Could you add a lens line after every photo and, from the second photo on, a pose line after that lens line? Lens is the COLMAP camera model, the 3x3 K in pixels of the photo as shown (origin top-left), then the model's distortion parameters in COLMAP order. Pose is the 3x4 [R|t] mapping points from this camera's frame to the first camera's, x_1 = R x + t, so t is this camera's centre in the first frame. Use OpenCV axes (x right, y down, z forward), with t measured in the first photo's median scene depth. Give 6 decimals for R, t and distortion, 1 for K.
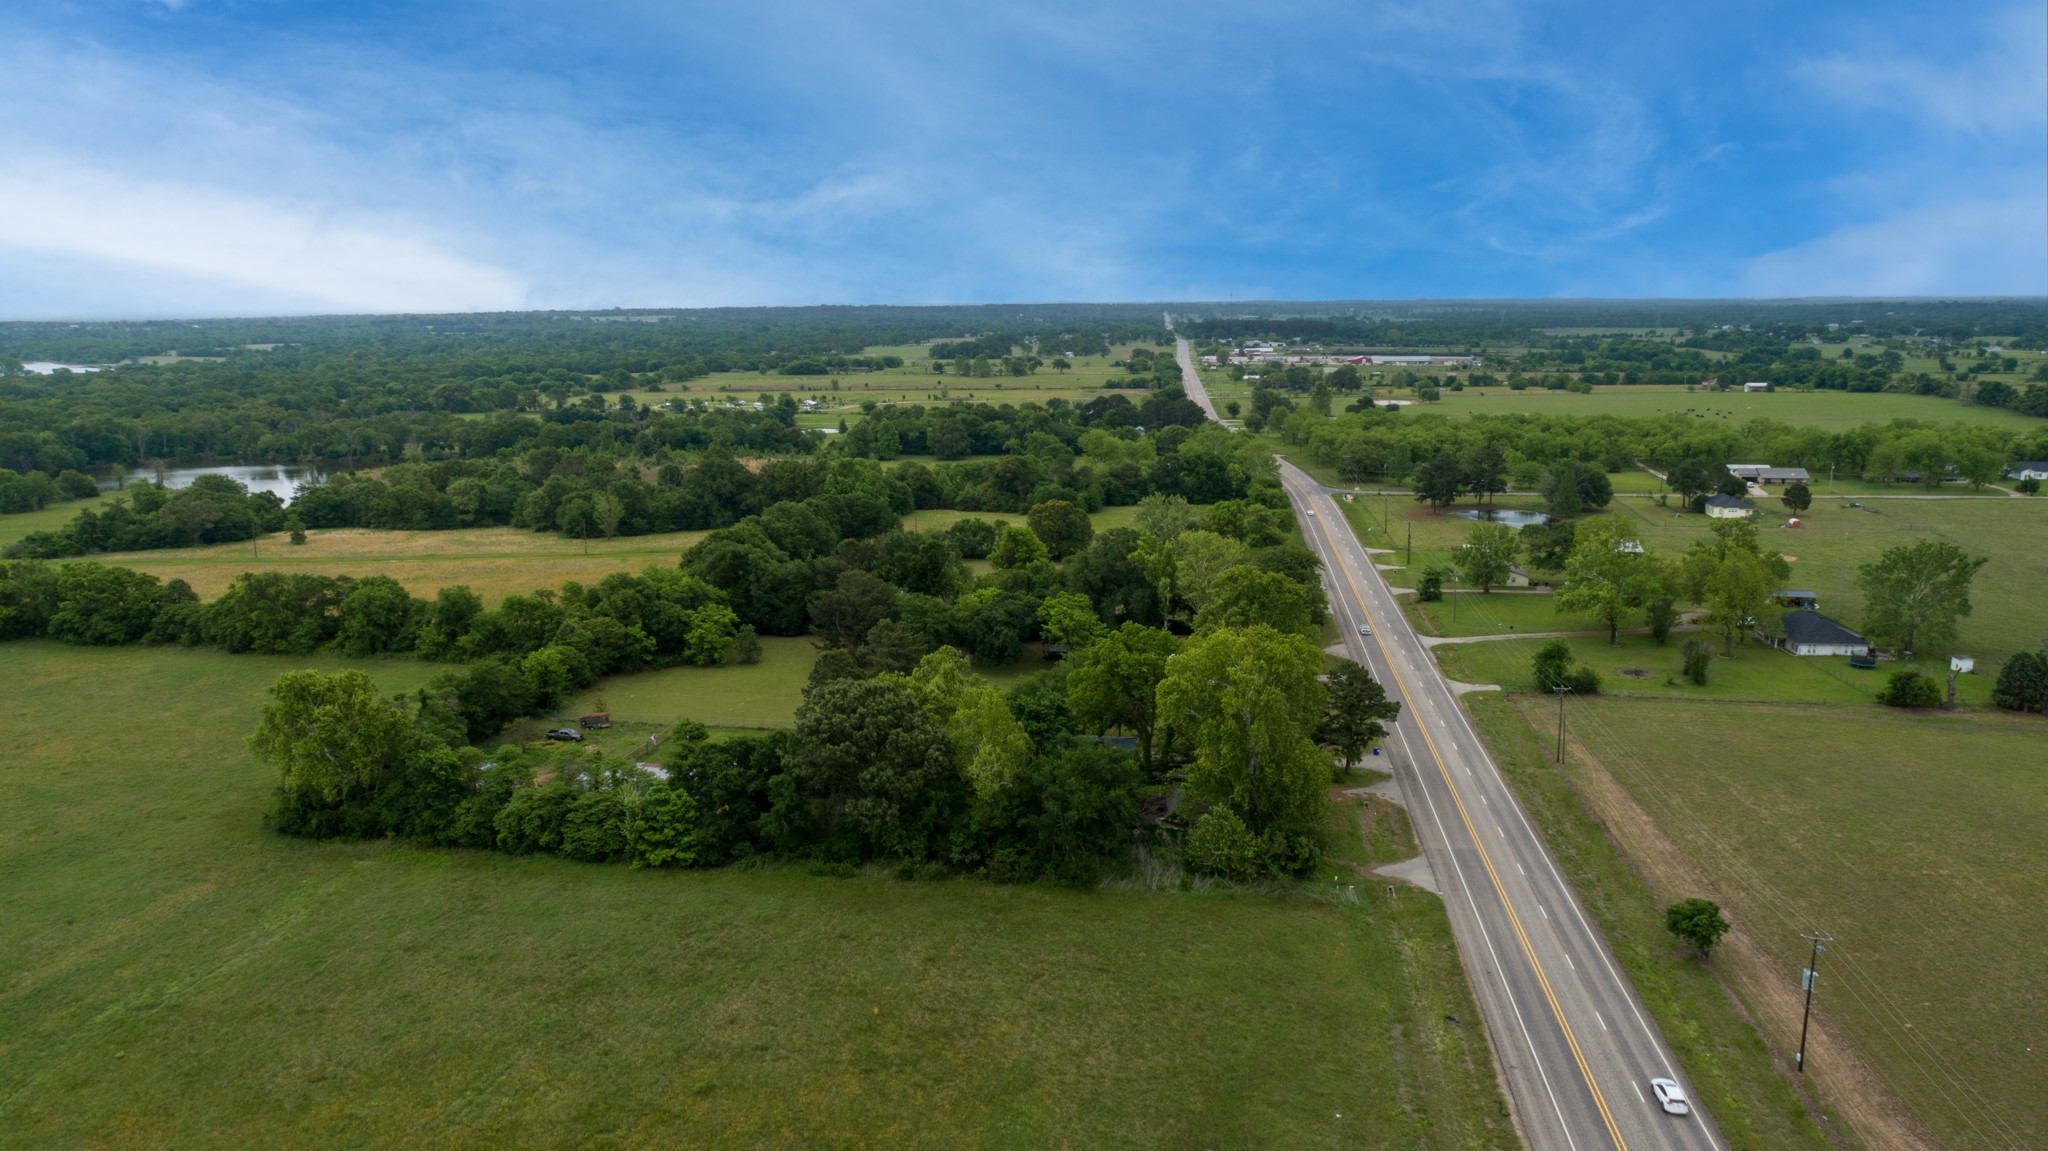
lens RADIAL K [[1384.9, 0, 1021.7], [0, 1384.9, 570.7], [0, 0, 1]] dist [-0.017345, 0.020251]
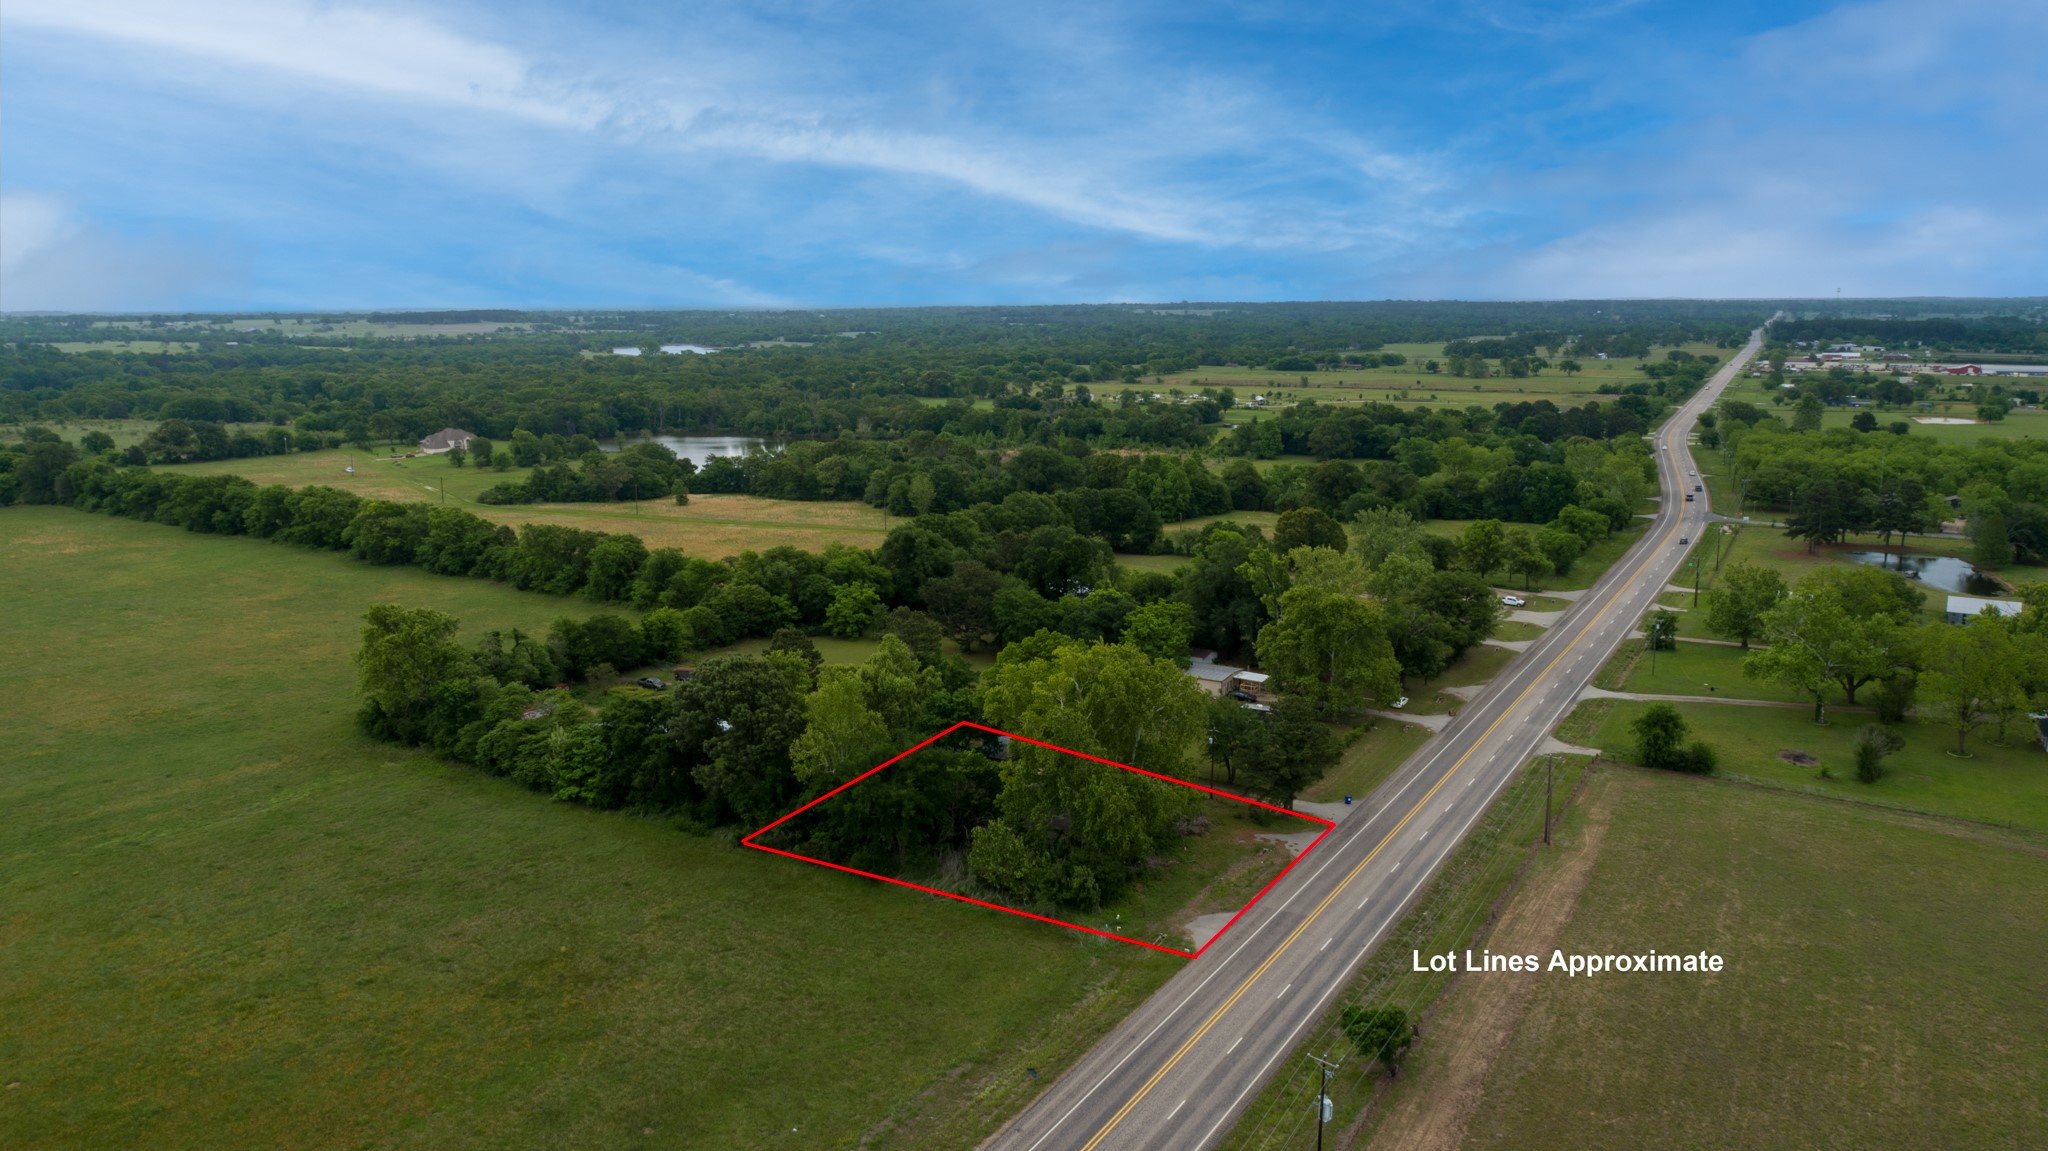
lens RADIAL K [[1384.9, 0, 1021.7], [0, 1384.9, 570.7], [0, 0, 1]] dist [-0.017345, 0.020251]
pose [[0.918187, 0.079841, -0.388018, 0.309799], [-0.078279, 0.996734, 0.019858, -0.015756], [0.388336, 0.012140, 0.921438, 0.062127]]
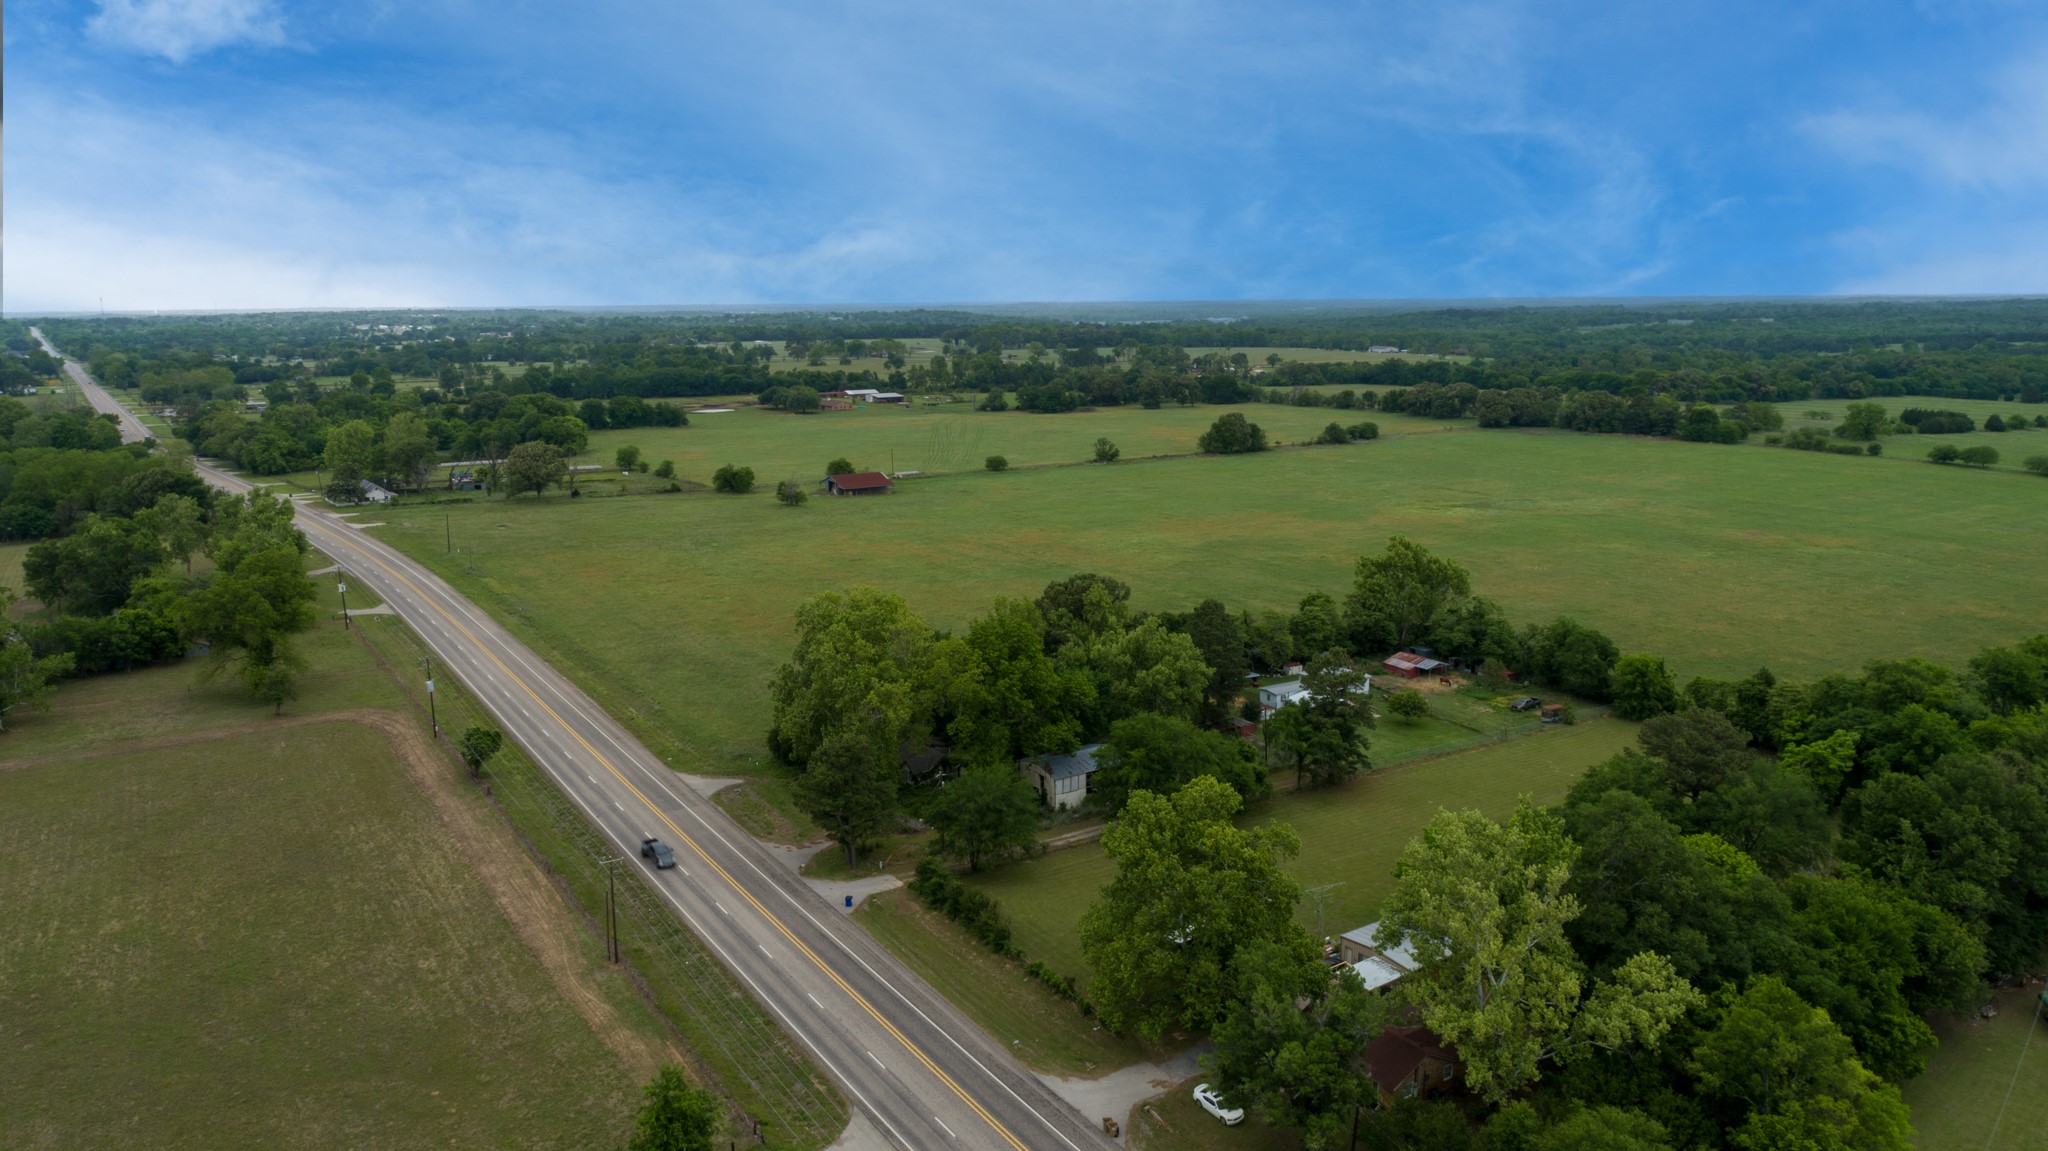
lens RADIAL K [[1384.9, 0, 1021.7], [0, 1384.9, 570.7], [0, 0, 1]] dist [-0.017345, 0.020251]
pose [[-0.746719, 0.144799, -0.649187, 0.500026], [-0.110731, 0.935334, 0.335991, -0.230312], [0.655857, 0.322776, -0.682398, 1.171890]]
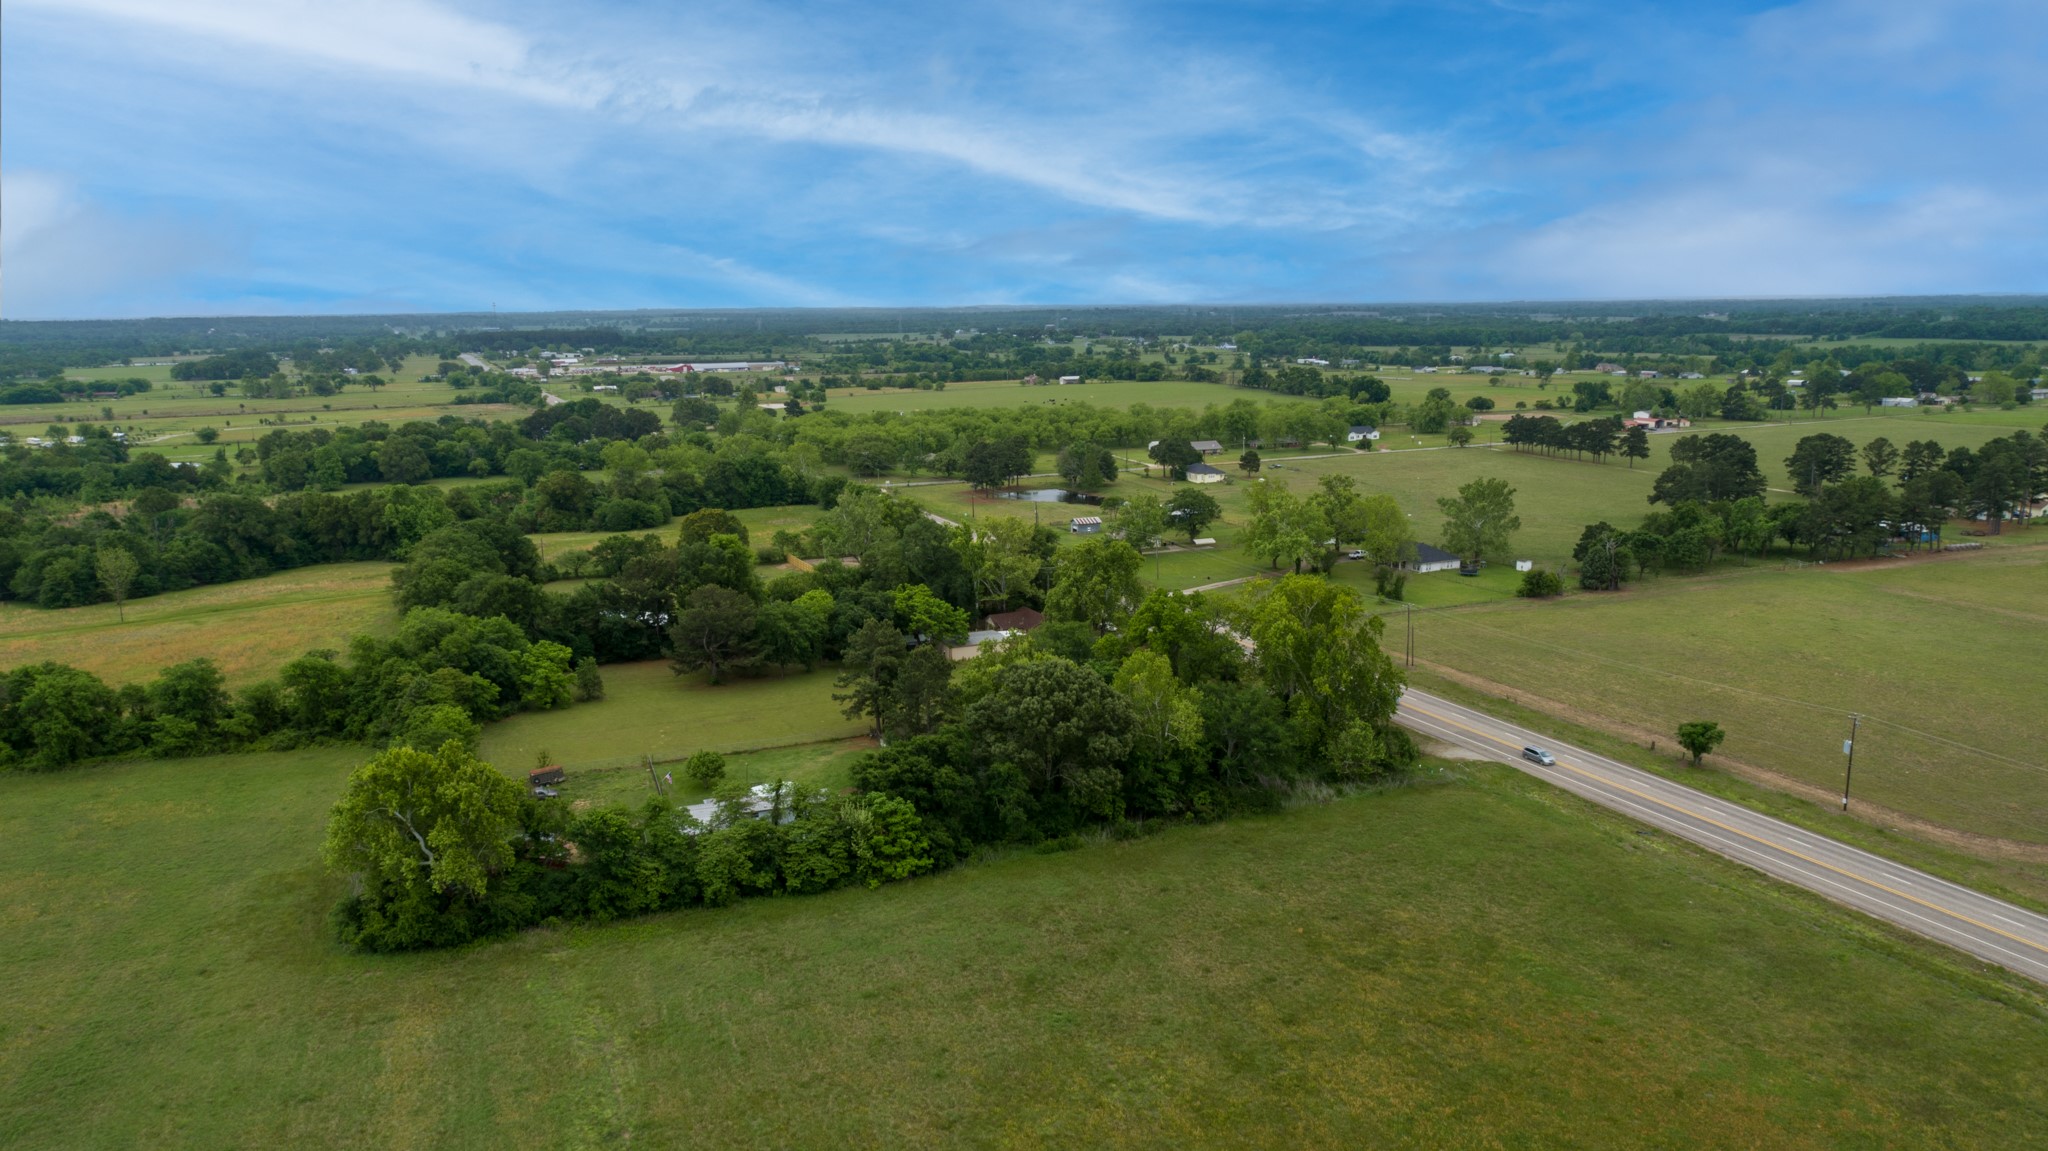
lens RADIAL K [[1384.9, 0, 1021.7], [0, 1384.9, 570.7], [0, 0, 1]] dist [-0.017345, 0.020251]
pose [[0.855169, -0.100315, 0.508550, -0.407107], [0.104074, 0.994345, 0.021132, -0.006942], [-0.507794, 0.034855, 0.860773, 0.074131]]
